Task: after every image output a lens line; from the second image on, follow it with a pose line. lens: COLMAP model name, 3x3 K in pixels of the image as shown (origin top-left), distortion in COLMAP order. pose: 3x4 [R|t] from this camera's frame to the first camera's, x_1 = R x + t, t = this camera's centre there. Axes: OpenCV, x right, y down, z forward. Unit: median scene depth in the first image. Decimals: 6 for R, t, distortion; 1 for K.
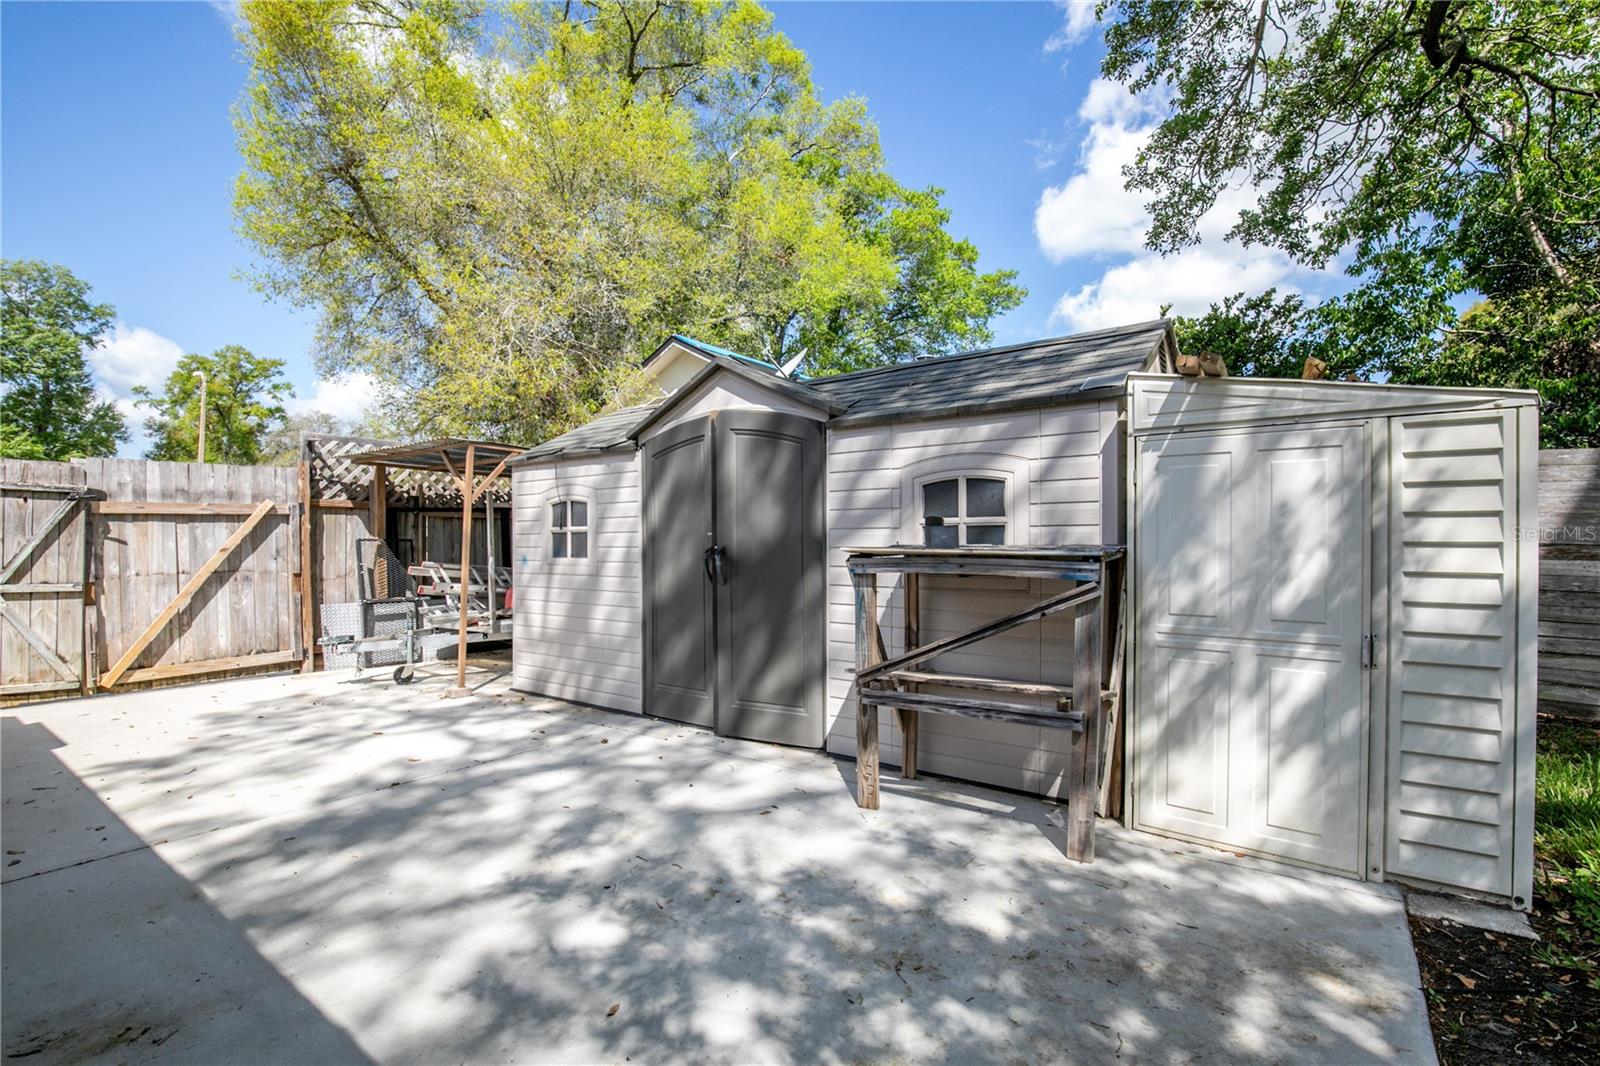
lens RADIAL K [[735.8, 0, 794.4], [0, 735.8, 543.2], [0, 0, 1]] dist [-0.035342, 0.009217]
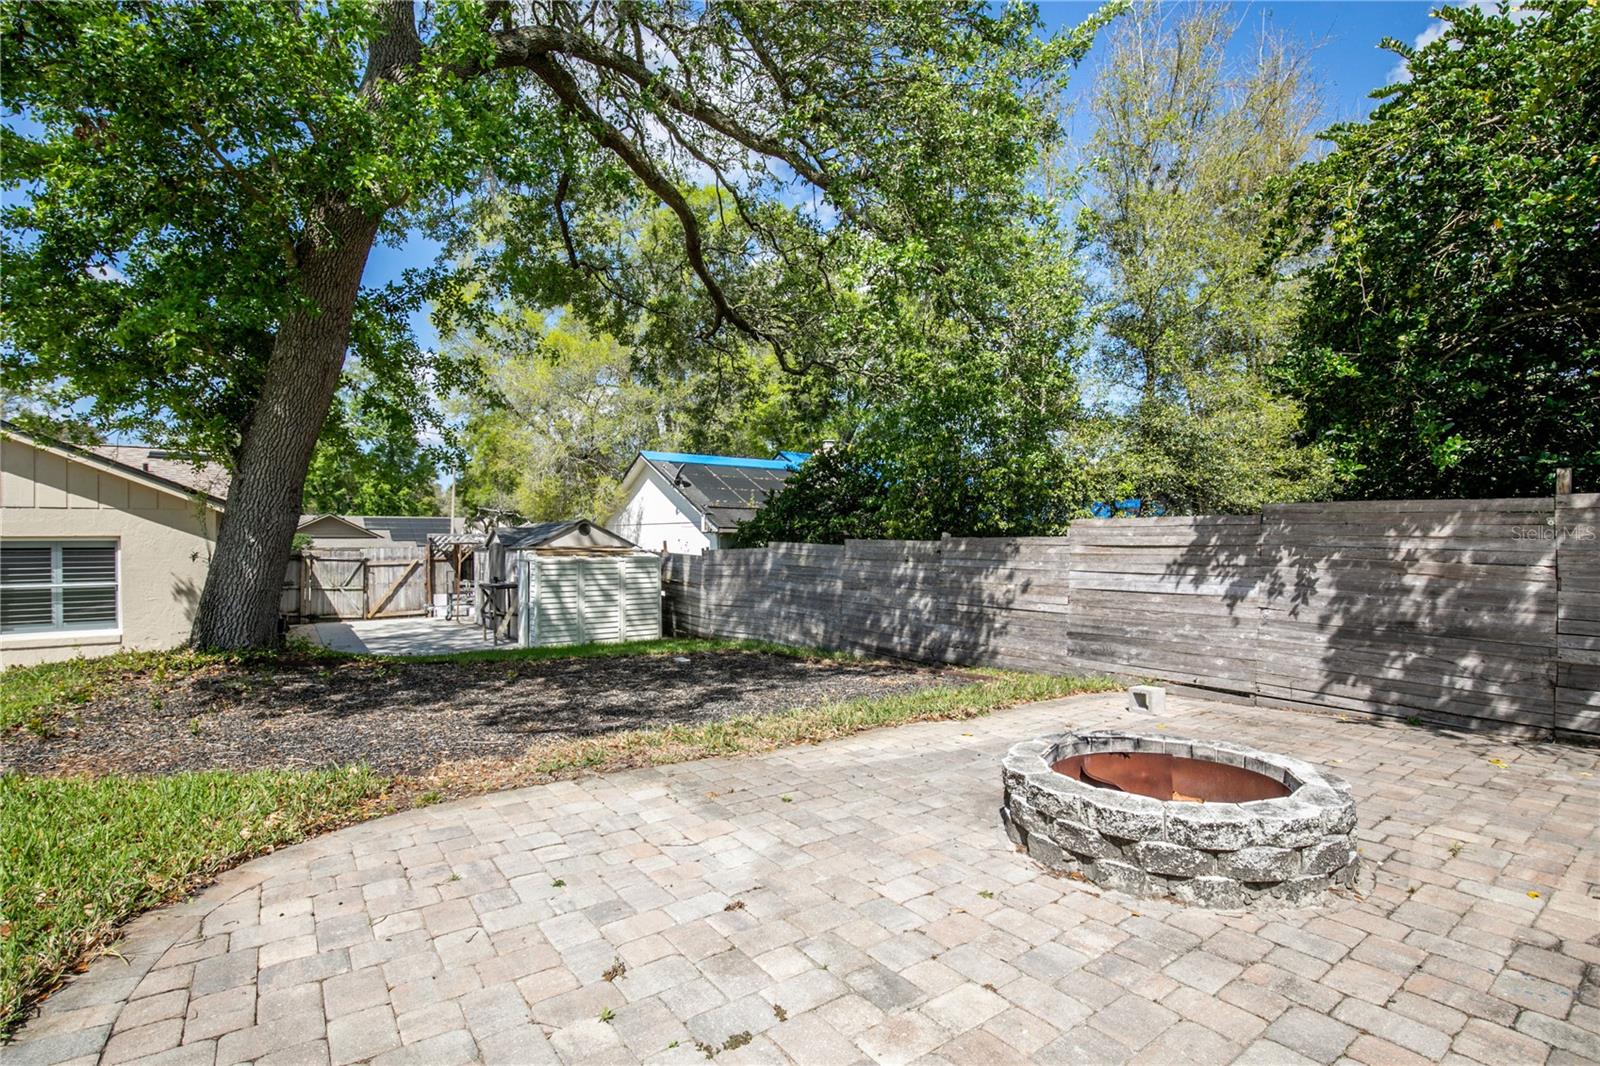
lens RADIAL K [[735.8, 0, 794.4], [0, 735.8, 543.2], [0, 0, 1]] dist [-0.035342, 0.009217]
pose [[0.950525, -0.001905, -0.310642, 1.736394], [0.002672, 0.999994, 0.002044, -0.129371], [0.310636, -0.002773, 0.950525, -1.408628]]
